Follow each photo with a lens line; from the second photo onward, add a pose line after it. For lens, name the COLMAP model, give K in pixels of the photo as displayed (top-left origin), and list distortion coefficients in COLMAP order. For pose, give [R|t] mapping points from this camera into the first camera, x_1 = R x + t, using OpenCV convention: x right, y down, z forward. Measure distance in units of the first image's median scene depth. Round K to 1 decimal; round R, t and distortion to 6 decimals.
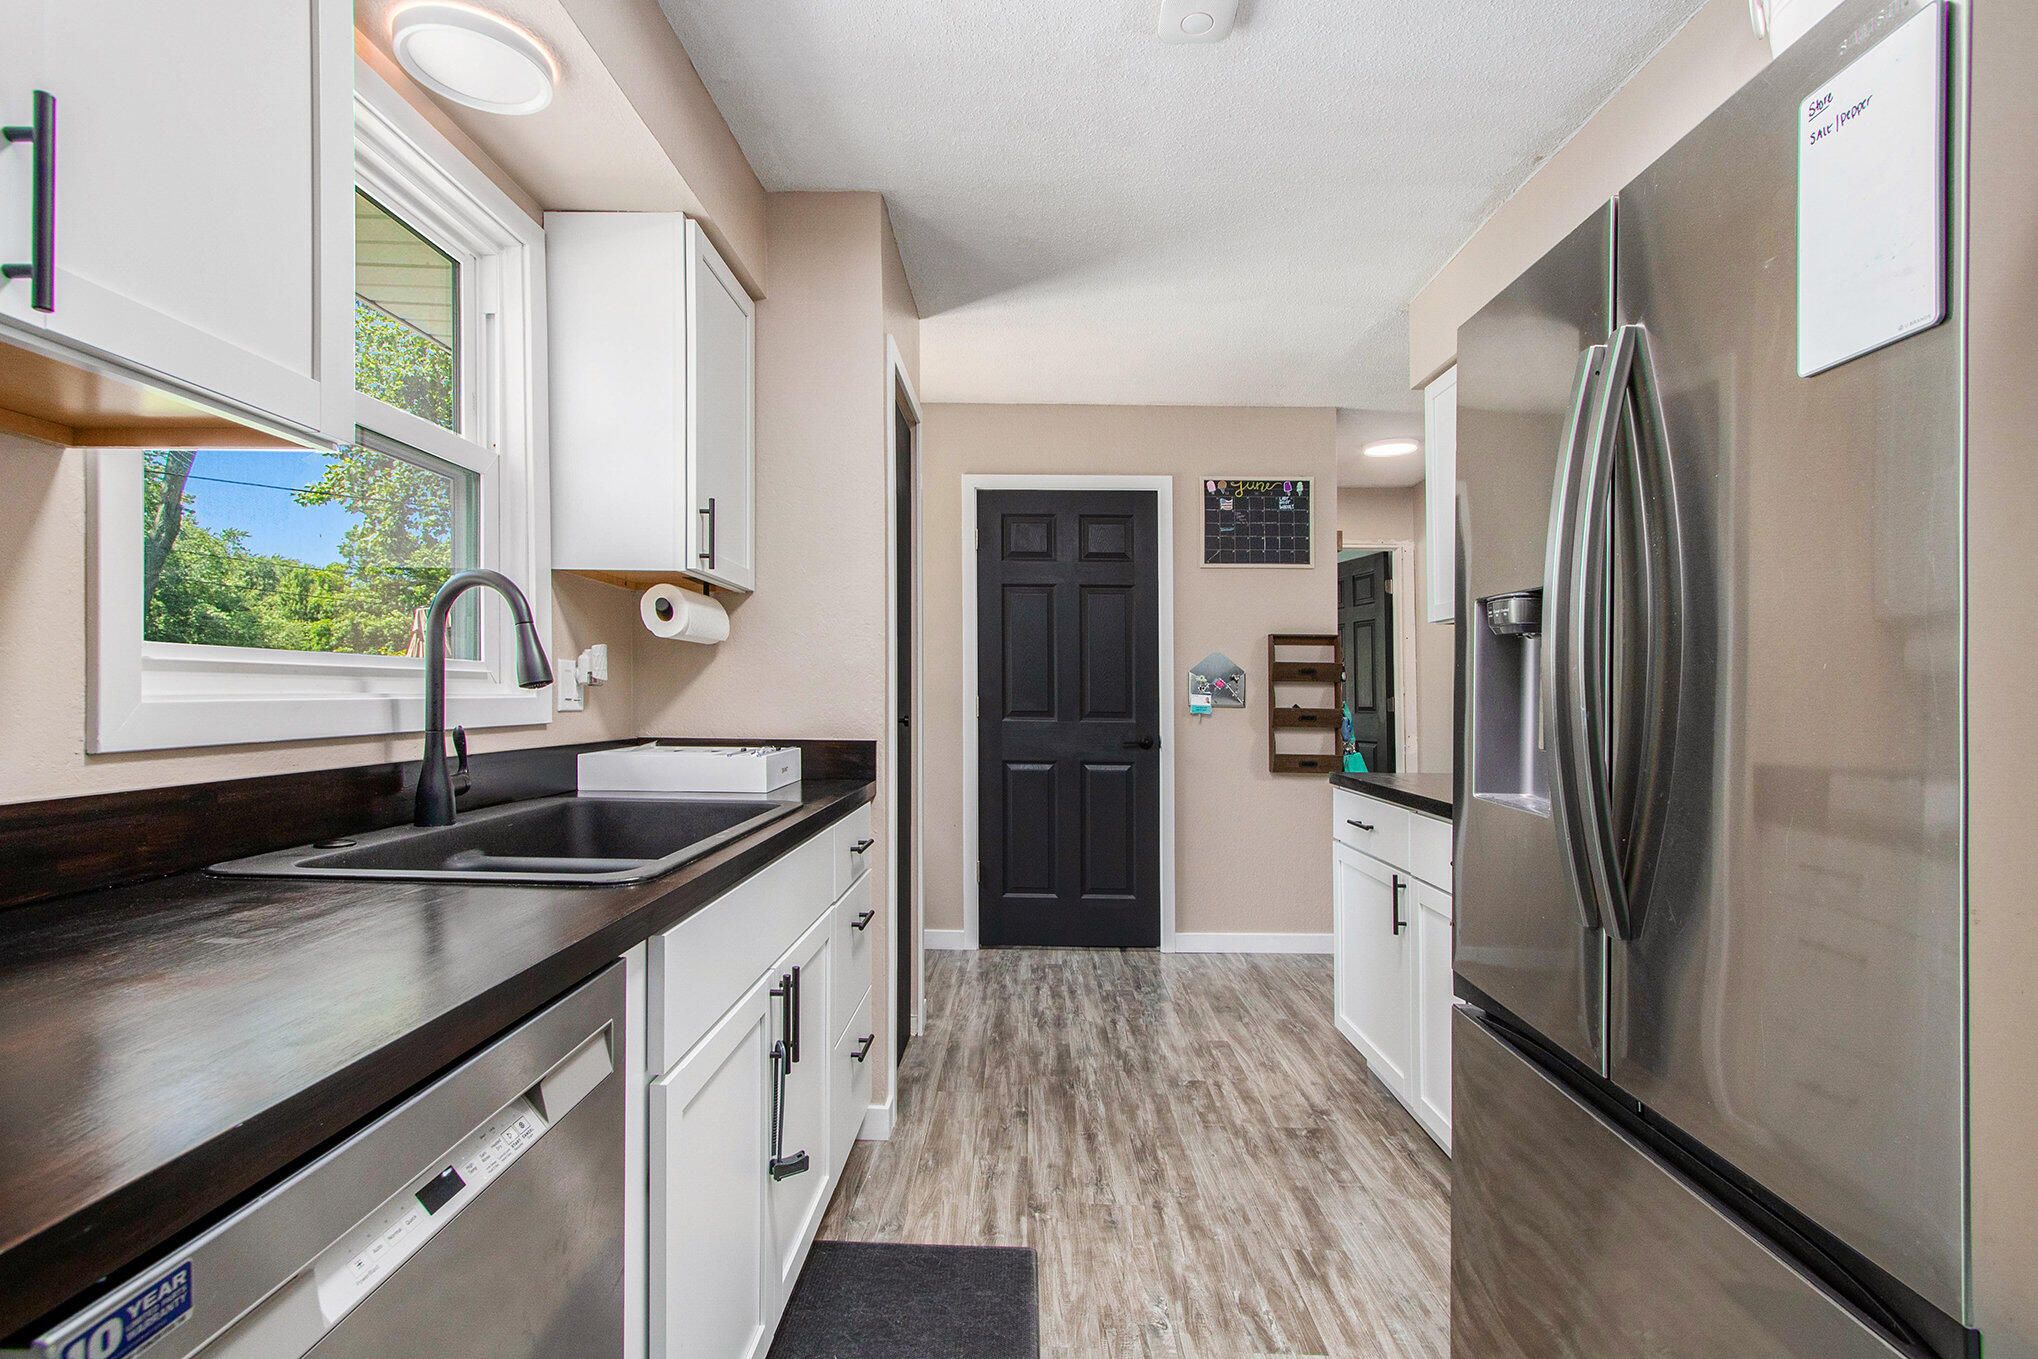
lens RADIAL K [[985.5, 0, 1019.0], [0, 985.5, 679.5], [0, 0, 1]] dist [0.021238, 0.000166]
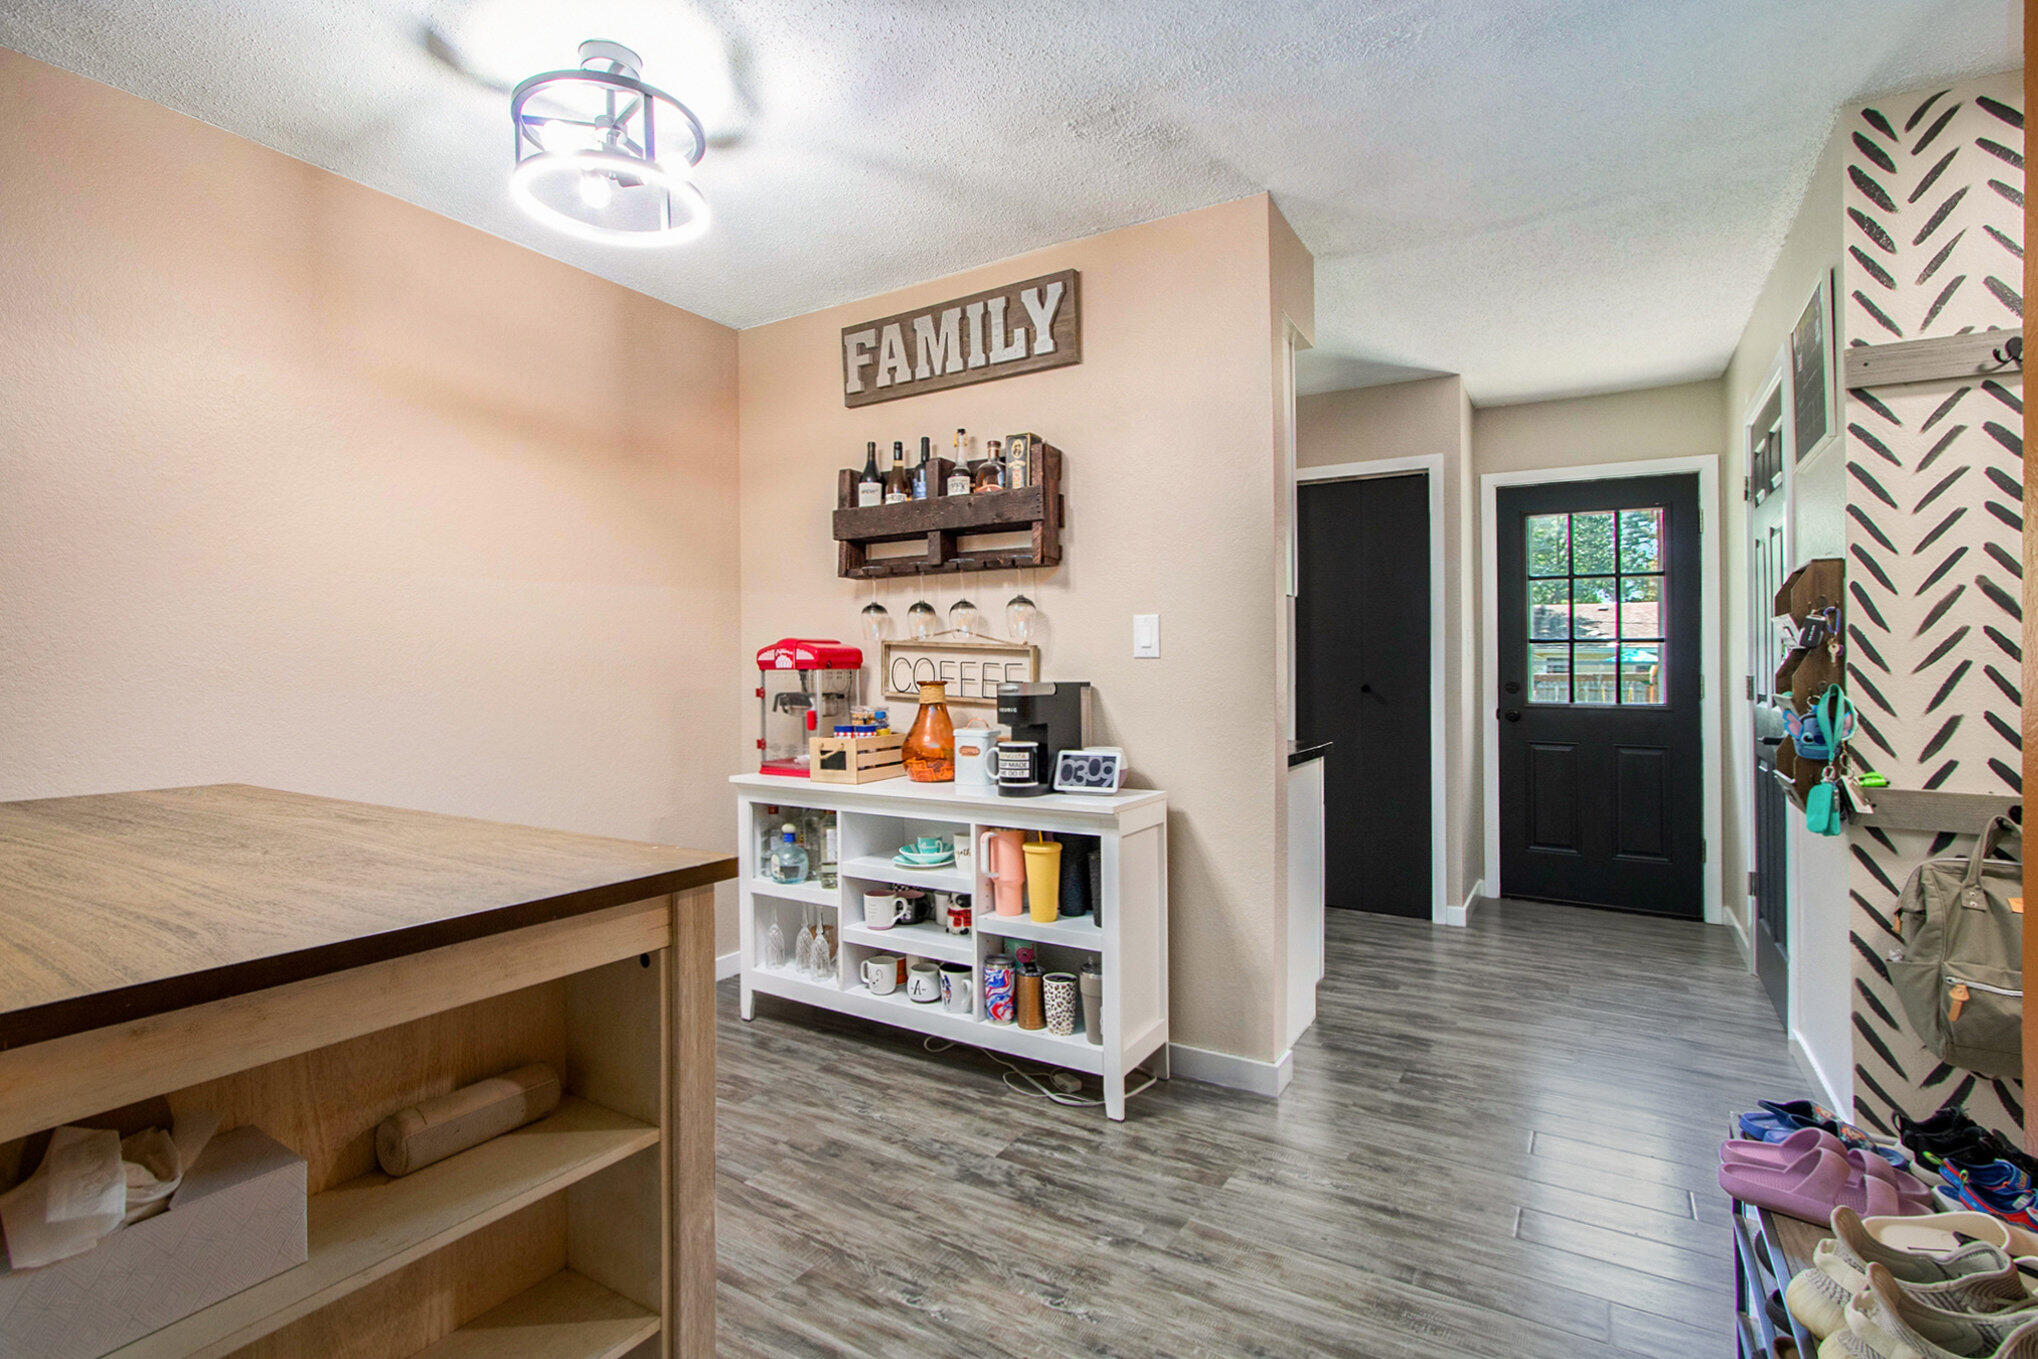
lens RADIAL K [[933.7, 0, 1019.0], [0, 933.7, 679.5], [0, 0, 1]] dist [0.000732, 0.000078]
pose [[-0.510079, 0.001030, -0.860127, 1.706639], [0.001923, 0.999998, 0.000057, 0.032733], [0.860125, -0.001625, -0.510080, 1.532947]]
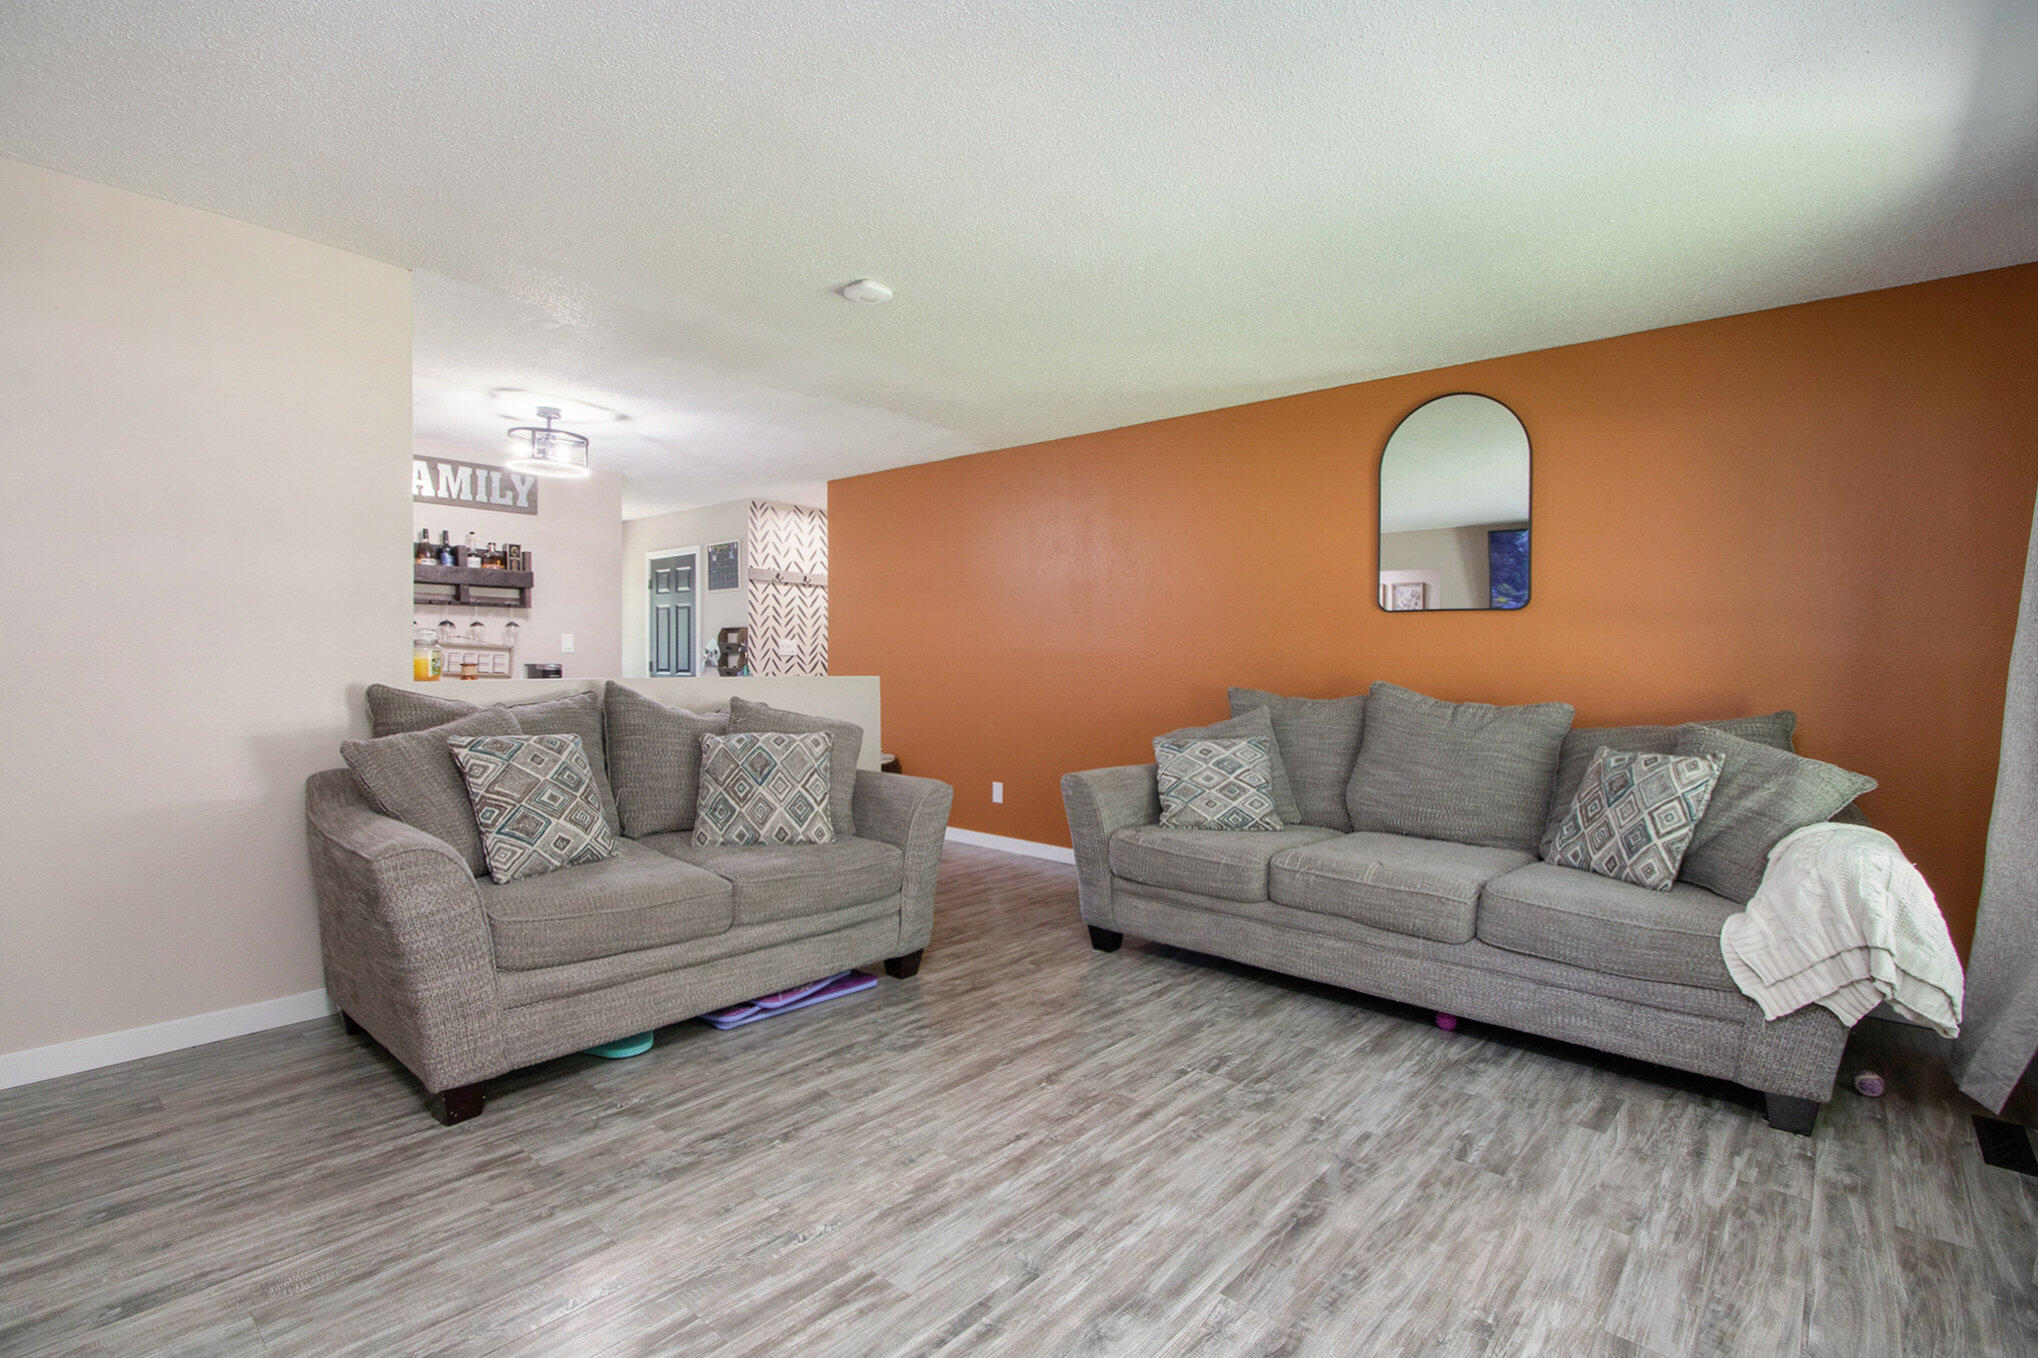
lens RADIAL K [[1011.6, 0, 1017.7], [0, 1011.6, 686.0], [0, 0, 1]] dist [0.019000, 0.018926]
pose [[0.757753, 0.013593, -0.652400, 3.329044], [0.003415, 0.999687, 0.024796, 0.031561], [0.652532, -0.021017, 0.757469, -0.132338]]
